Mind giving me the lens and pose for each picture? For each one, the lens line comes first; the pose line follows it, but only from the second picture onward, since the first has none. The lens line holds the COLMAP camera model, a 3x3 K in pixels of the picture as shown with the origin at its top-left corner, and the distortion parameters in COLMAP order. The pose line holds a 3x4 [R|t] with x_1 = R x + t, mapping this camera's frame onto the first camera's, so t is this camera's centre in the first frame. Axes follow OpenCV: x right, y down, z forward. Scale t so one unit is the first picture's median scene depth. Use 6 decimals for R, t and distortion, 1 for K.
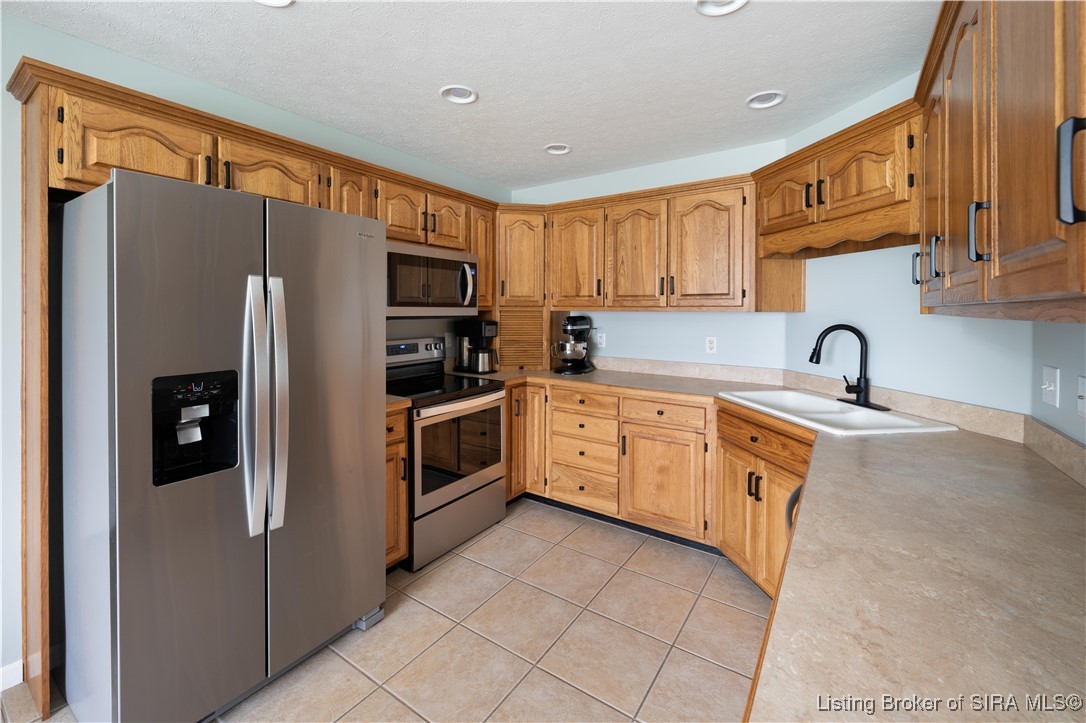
lens RADIAL K [[442.7, 0, 547.3], [0, 442.7, 313.1], [0, 0, 1]] dist [0.001161, -0.000118]
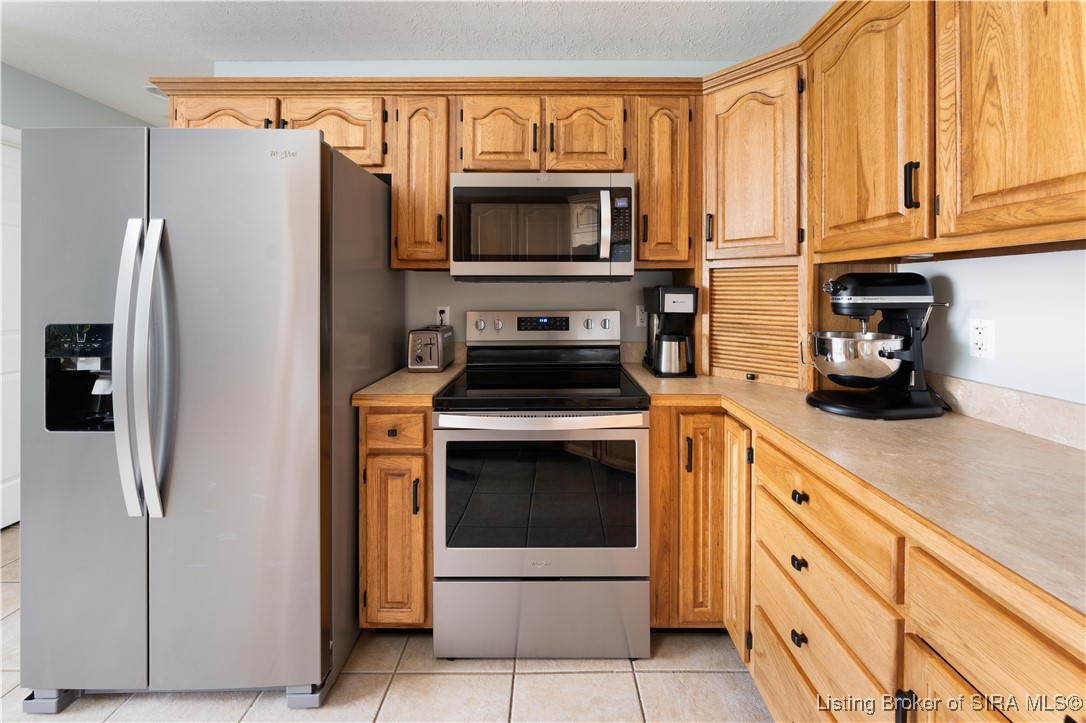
lens RADIAL K [[409.7, 0, 539.7], [0, 409.7, 288.4], [0, 0, 1]] dist [-0.005724, 0.000174]
pose [[0.563148, -0.007930, -0.826318, 0.245340], [-0.003378, 0.999924, -0.011899, 0.032548], [0.826349, 0.009492, 0.563079, 0.648962]]
